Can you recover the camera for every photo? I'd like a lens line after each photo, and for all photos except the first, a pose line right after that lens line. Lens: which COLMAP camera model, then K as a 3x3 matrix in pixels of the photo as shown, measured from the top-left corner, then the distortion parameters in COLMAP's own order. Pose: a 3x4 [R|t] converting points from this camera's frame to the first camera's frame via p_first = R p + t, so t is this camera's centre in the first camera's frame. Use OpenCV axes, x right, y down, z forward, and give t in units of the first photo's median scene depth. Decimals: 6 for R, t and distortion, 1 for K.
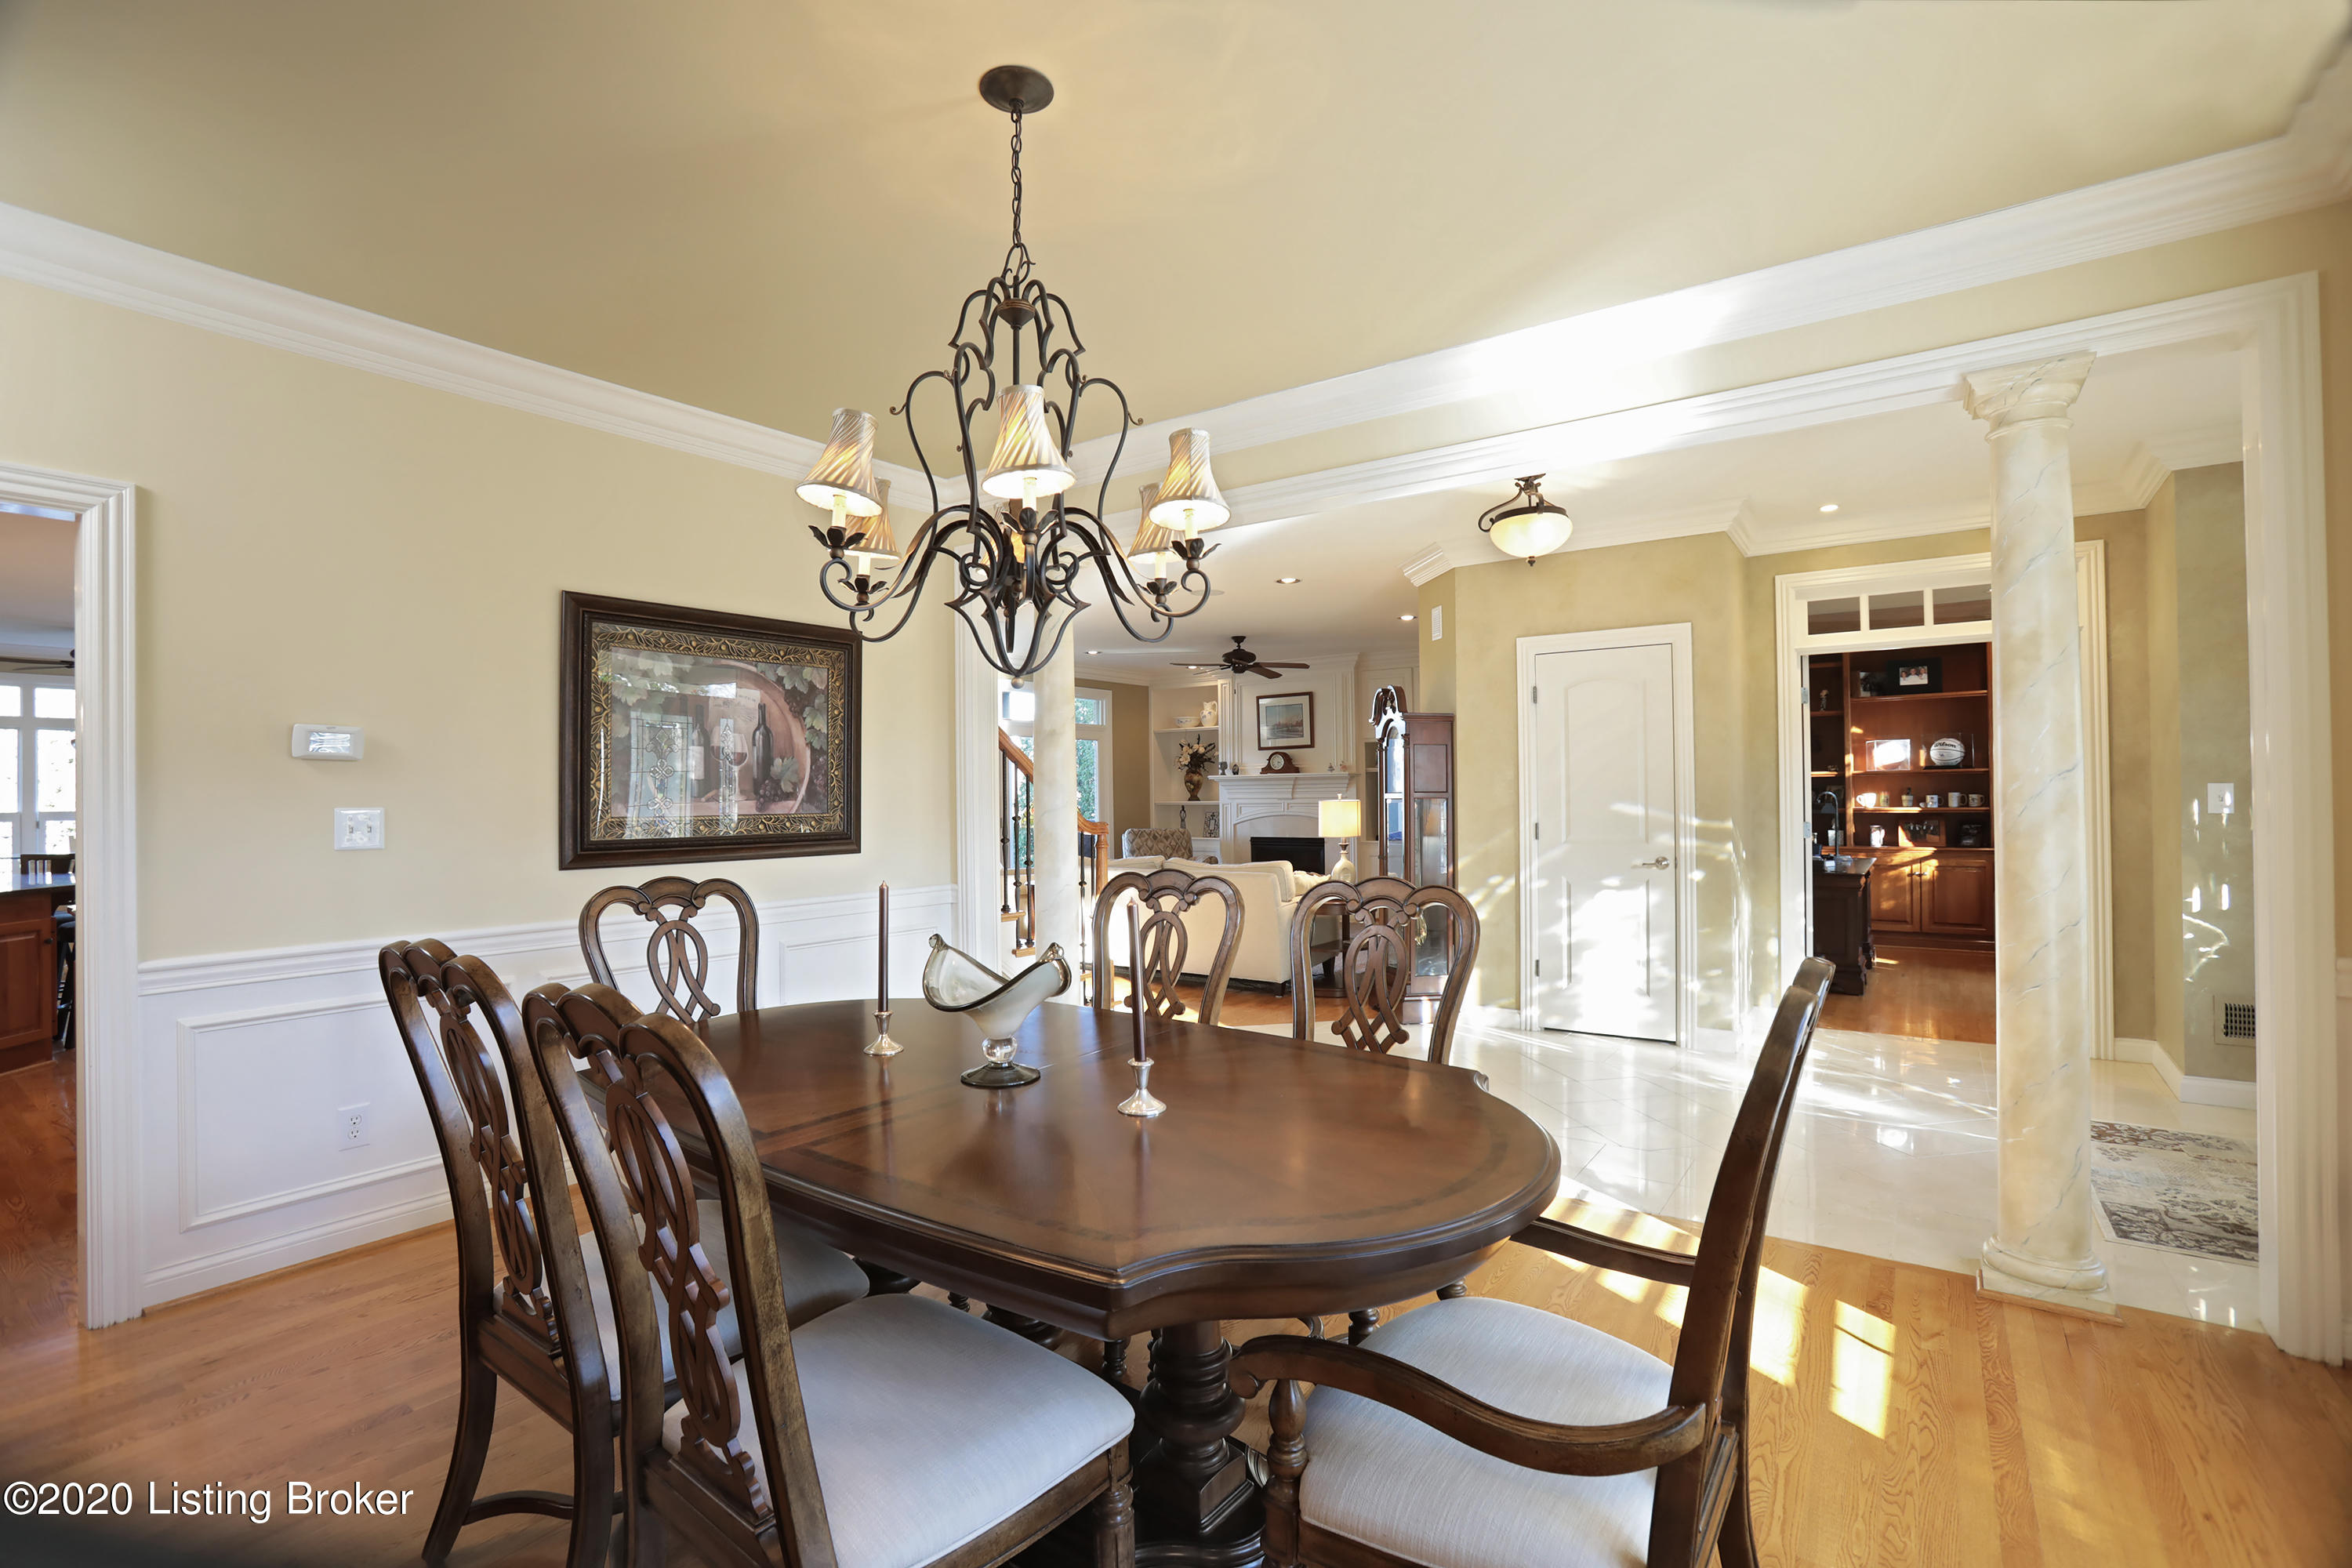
lens RADIAL K [[1070.1, 0, 1168.5], [0, 1070.1, 787.3], [0, 0, 1]] dist [-0.080267, 0.032150]
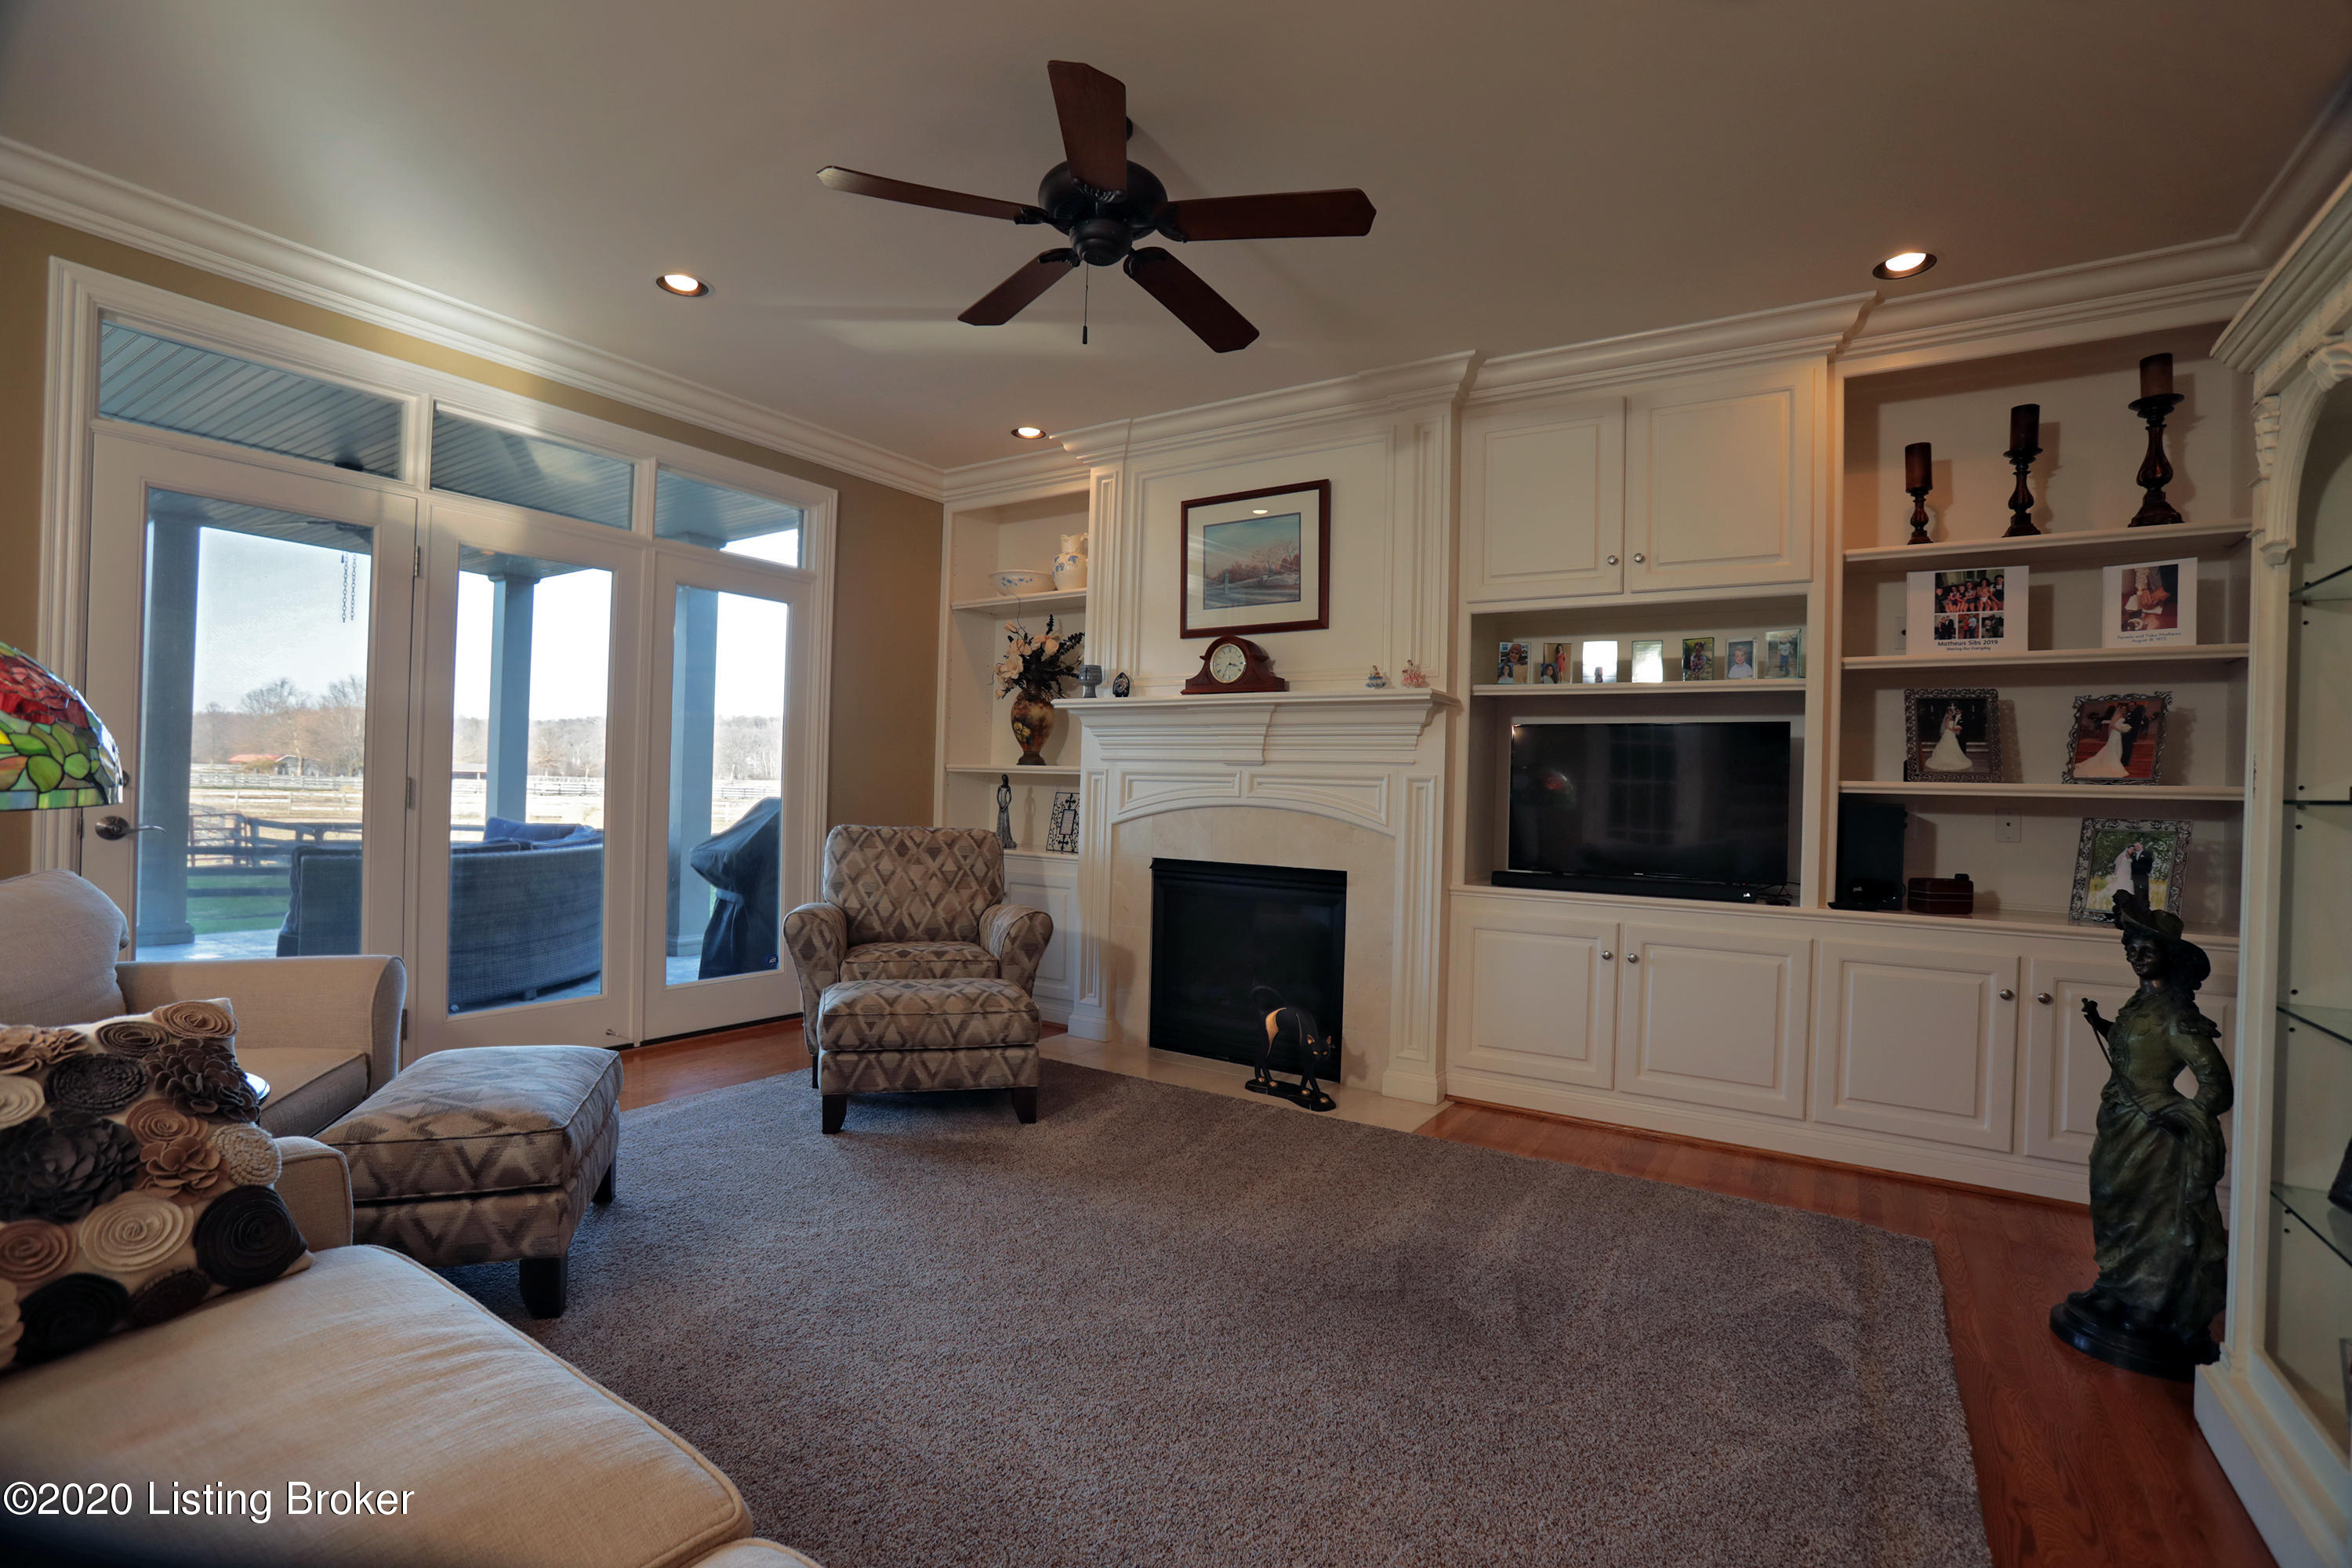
lens RADIAL K [[1070.1, 0, 1168.5], [0, 1070.1, 787.3], [0, 0, 1]] dist [-0.080267, 0.032150]
pose [[0.997835, 0.042073, 0.050556, 0.137190], [-0.042395, 0.999087, 0.005311, 0.040257], [-0.050286, -0.007443, 0.998707, 1.343084]]
